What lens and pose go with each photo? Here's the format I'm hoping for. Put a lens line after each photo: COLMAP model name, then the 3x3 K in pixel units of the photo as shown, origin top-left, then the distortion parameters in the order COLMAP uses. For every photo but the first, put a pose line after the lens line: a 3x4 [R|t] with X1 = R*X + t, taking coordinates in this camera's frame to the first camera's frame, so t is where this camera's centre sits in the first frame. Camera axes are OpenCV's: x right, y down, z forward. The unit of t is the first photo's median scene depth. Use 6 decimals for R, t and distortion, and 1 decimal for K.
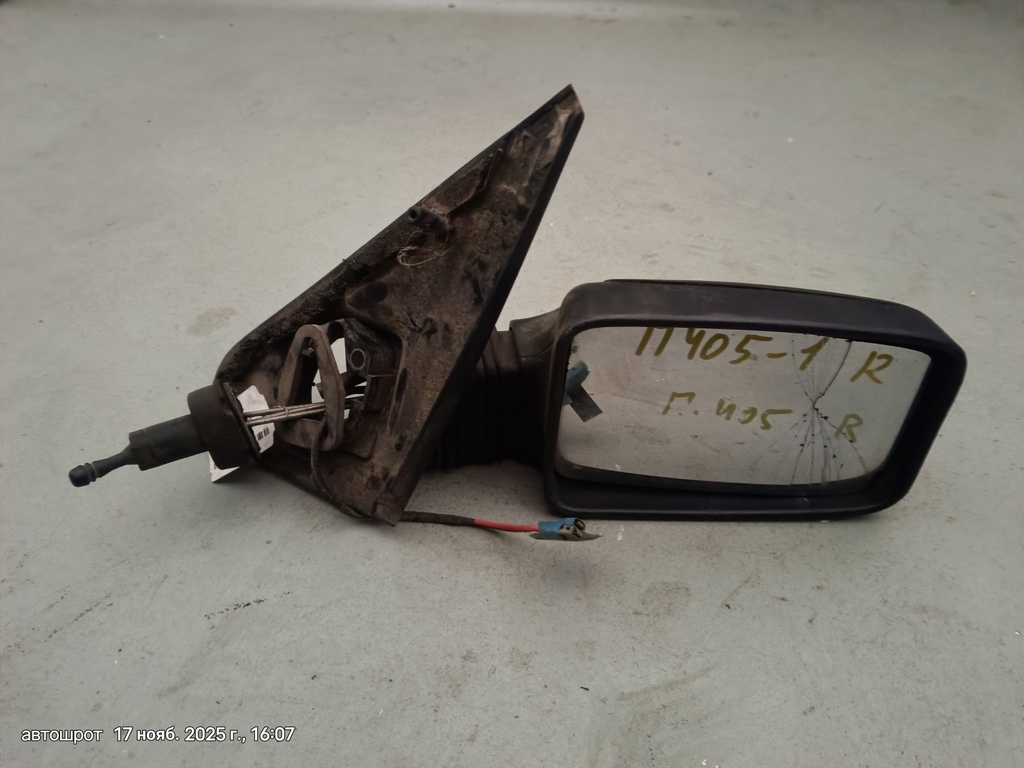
lens RADIAL K [[789.7, 0, 505.9], [0, 789.7, 381.2], [0, 0, 1]] dist [0.034359, -0.097097]
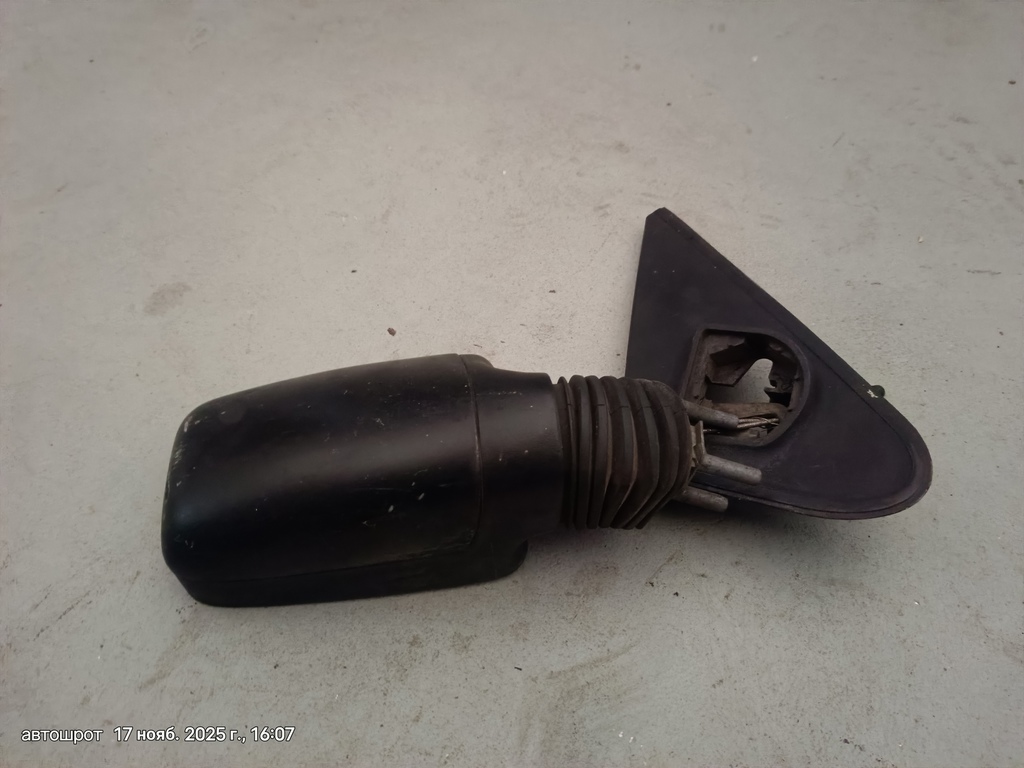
lens RADIAL K [[789.7, 0, 508.3], [0, 789.7, 377.9], [0, 0, 1]] dist [0.034359, -0.097097]
pose [[0.999360, -0.035597, -0.003466, 0.096173], [0.035663, 0.984495, 0.171750, -0.193304], [-0.002701, -0.171763, 0.985135, -0.028614]]
